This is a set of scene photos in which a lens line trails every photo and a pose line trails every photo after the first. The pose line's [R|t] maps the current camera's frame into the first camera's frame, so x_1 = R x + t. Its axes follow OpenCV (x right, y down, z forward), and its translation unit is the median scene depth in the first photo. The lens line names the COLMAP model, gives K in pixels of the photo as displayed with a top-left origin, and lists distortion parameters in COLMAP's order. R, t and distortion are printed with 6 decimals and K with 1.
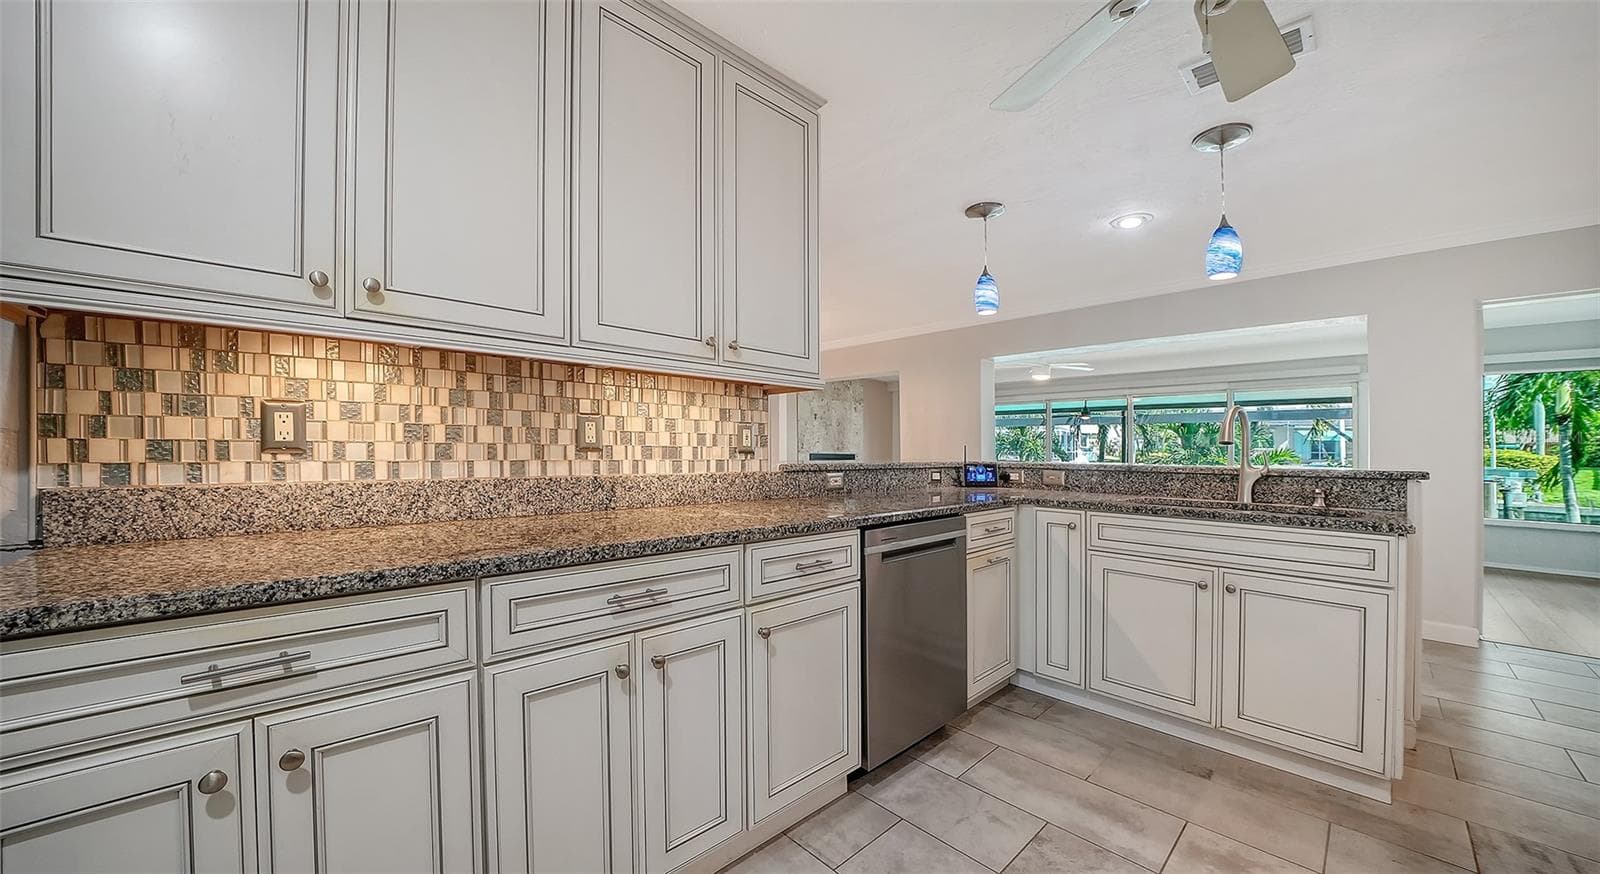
lens RADIAL K [[559.0, 0, 813.5], [0, 559.0, 450.6], [0, 0, 1]] dist [-0.010461, 0.000470]
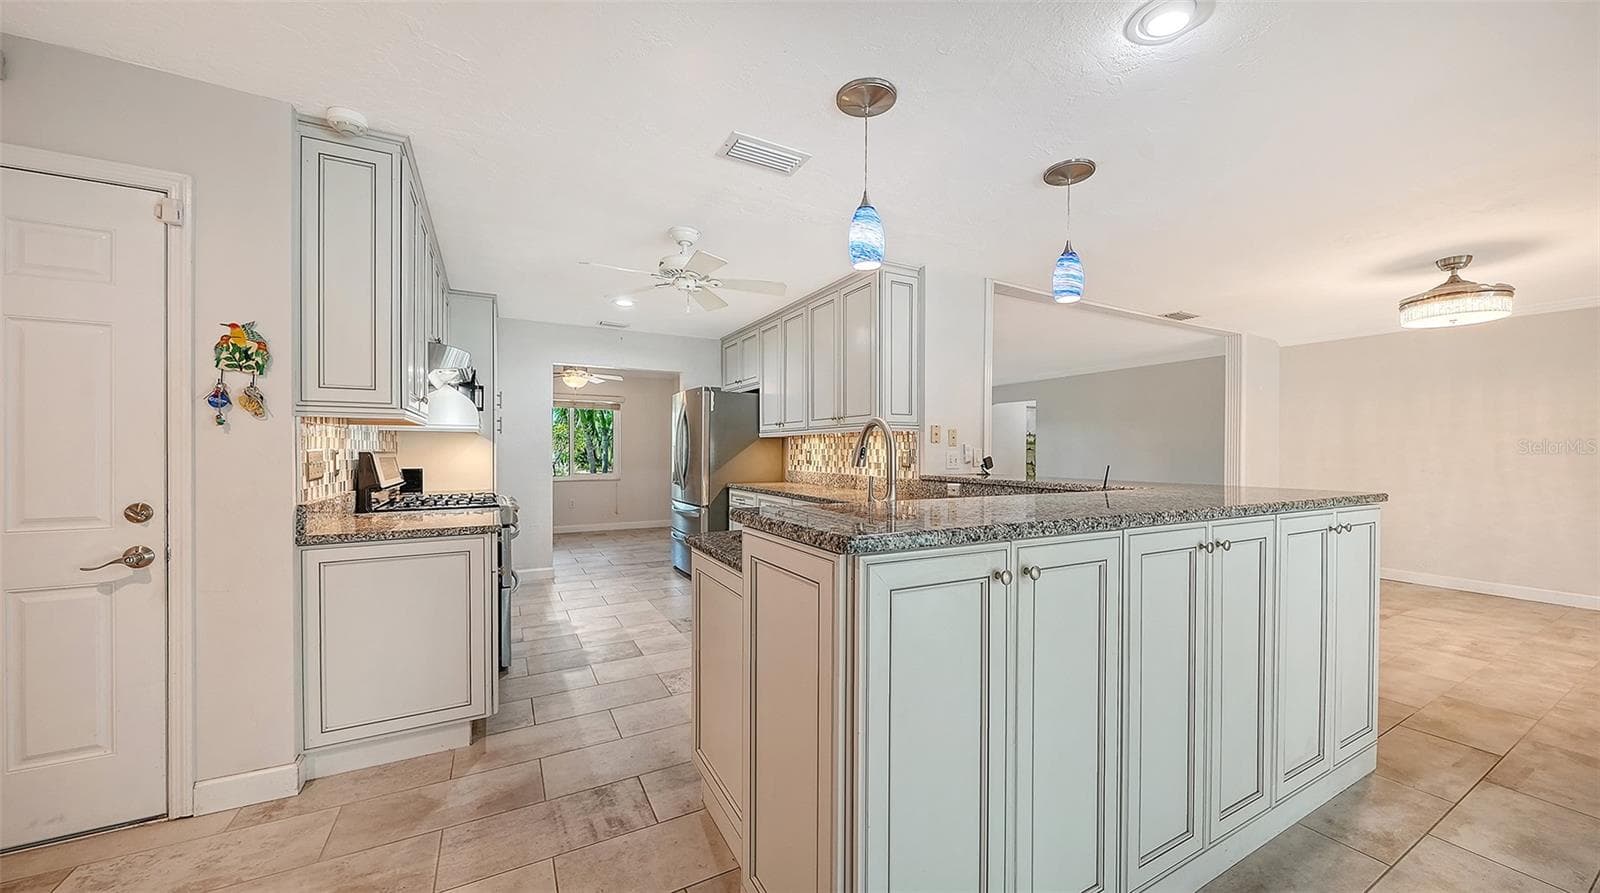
lens RADIAL K [[559.6, 0, 802.1], [0, 559.6, 453.9], [0, 0, 1]] dist [-0.000450, -0.000008]
pose [[-0.269230, -0.004640, -0.963065, 2.227980], [-0.005694, 0.999979, -0.003226, -0.039952], [0.963059, 0.004616, -0.269250, 1.604989]]
